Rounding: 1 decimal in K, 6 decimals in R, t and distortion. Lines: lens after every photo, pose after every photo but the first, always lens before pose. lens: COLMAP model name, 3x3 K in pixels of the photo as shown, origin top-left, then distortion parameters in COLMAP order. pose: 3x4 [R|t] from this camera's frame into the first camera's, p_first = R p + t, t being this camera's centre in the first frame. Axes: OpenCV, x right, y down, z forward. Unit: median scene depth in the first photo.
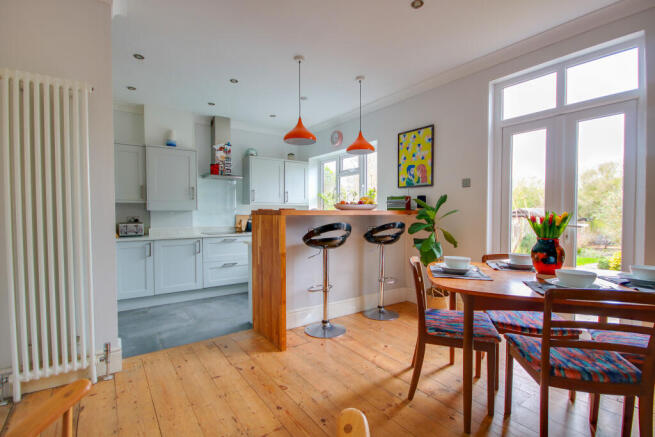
lens RADIAL K [[306.0, 0, 327.5], [0, 306.0, 218.5], [0, 0, 1]] dist [0.000041, 0.000027]
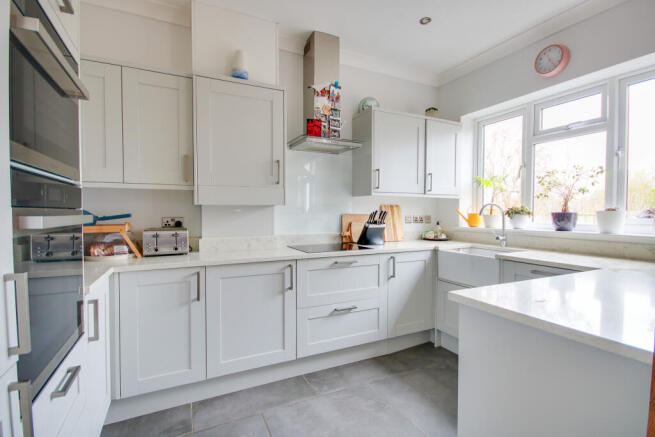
lens RADIAL K [[306.0, 0, 327.5], [0, 306.0, 218.5], [0, 0, 1]] dist [0.000041, 0.000027]
pose [[0.986293, 0.008617, -0.164776, -0.247444], [-0.008189, 0.999961, 0.003280, -0.005869], [0.164798, -0.001886, 0.986326, 0.458738]]
